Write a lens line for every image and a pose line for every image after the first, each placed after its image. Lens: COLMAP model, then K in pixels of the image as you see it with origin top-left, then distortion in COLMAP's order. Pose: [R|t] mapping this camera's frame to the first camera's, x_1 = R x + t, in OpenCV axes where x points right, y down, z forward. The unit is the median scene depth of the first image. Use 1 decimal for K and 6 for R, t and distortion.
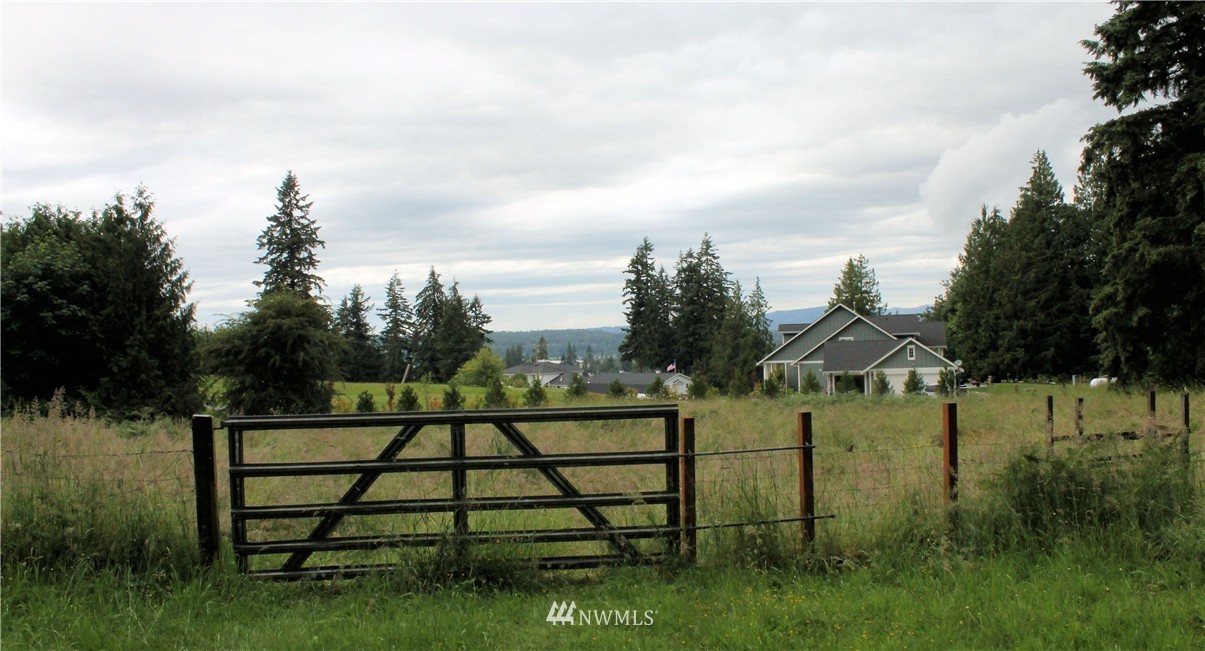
lens RADIAL K [[1028.7, 0, 608.2], [0, 1028.7, 314.3], [0, 0, 1]] dist [-0.134103, 0.043282]
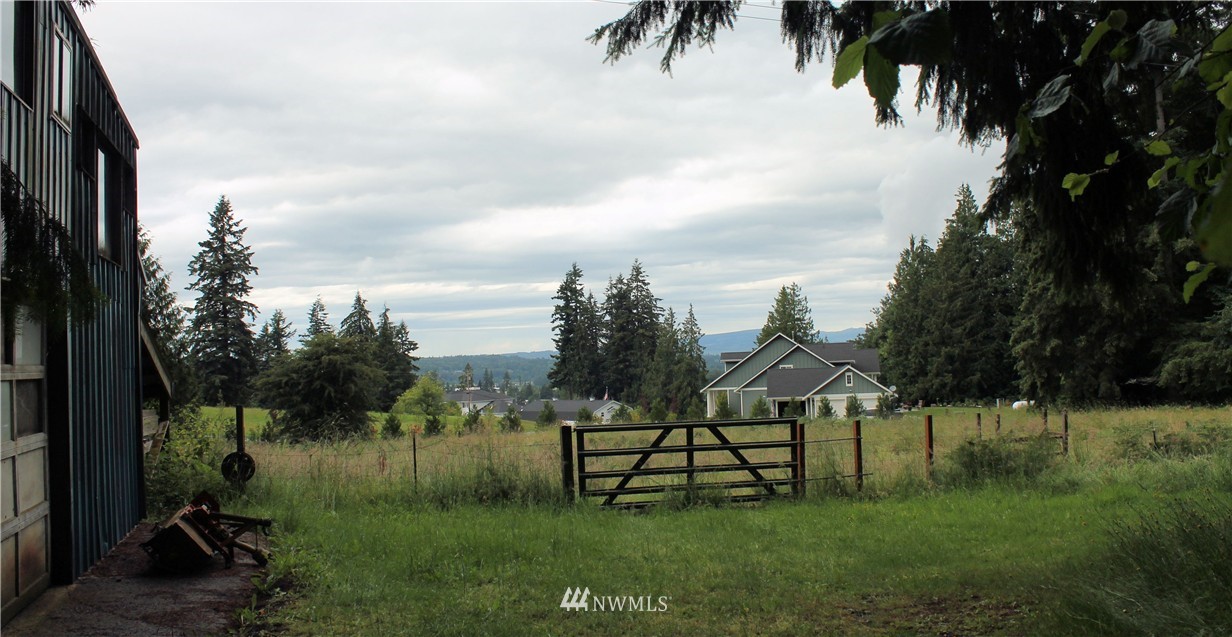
lens RADIAL K [[1069.8, 0, 620.5], [0, 1069.8, 286.9], [0, 0, 1]] dist [-0.156235, -0.005008]
pose [[0.995987, 0.002282, 0.089470, -0.054019], [0.002084, 0.998813, -0.048673, -0.007407], [-0.089475, 0.048664, 0.994799, -0.120257]]
